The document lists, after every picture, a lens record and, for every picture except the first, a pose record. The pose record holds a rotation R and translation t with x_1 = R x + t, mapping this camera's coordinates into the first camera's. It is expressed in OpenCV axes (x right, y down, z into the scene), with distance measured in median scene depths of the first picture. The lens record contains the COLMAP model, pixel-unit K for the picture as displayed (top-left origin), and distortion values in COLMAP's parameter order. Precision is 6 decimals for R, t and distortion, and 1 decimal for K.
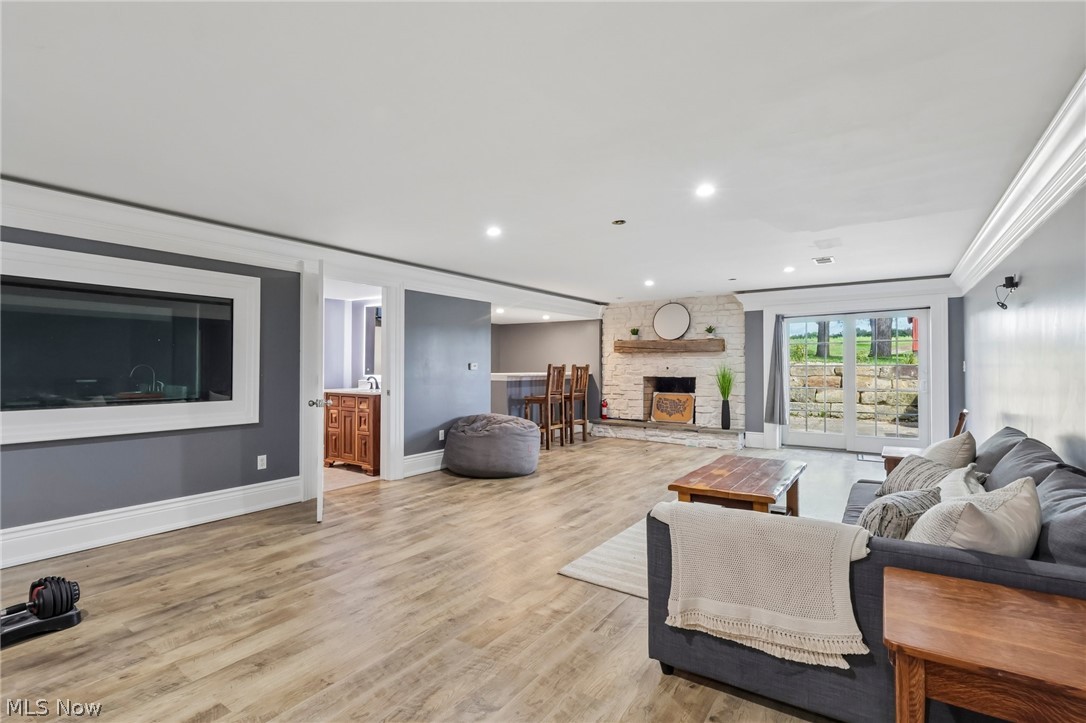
lens RADIAL K [[517.4, 0, 543.0], [0, 517.4, 361.5], [0, 0, 1]] dist [-0.003042, -0.000231]
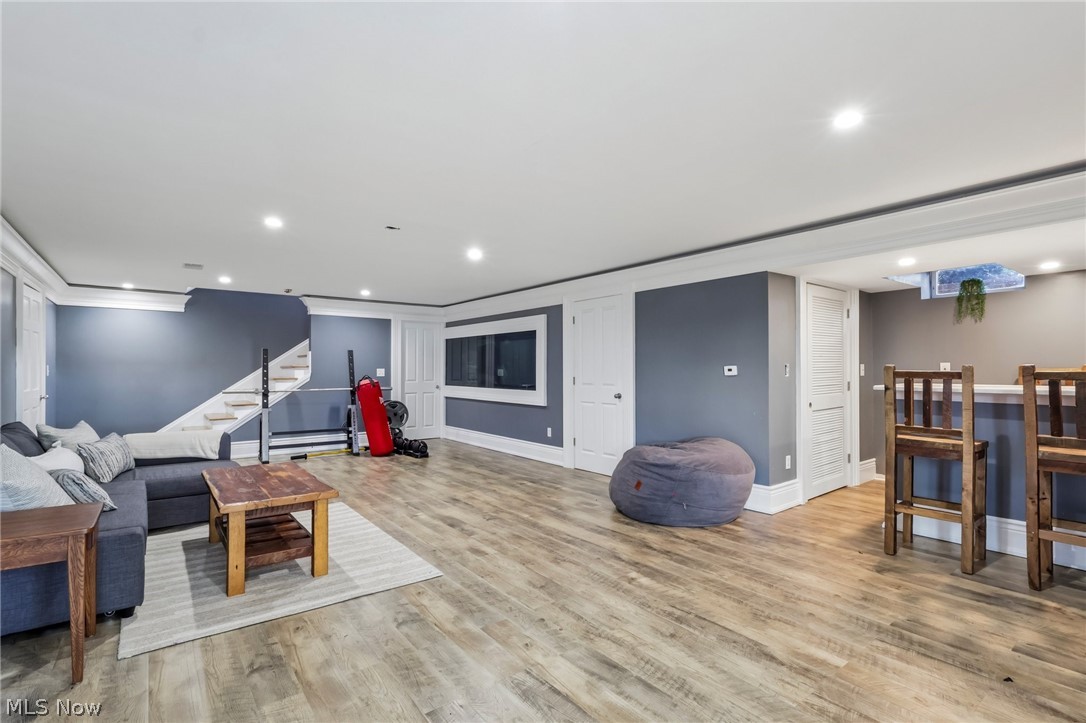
lens RADIAL K [[517.4, 0, 543.0], [0, 517.4, 361.5], [0, 0, 1]] dist [-0.003042, -0.000231]
pose [[-0.321988, -0.015660, -0.946614, 0.950112], [0.009062, 0.999766, -0.019622, 0.013323], [0.946700, -0.014896, -0.321771, 1.505951]]
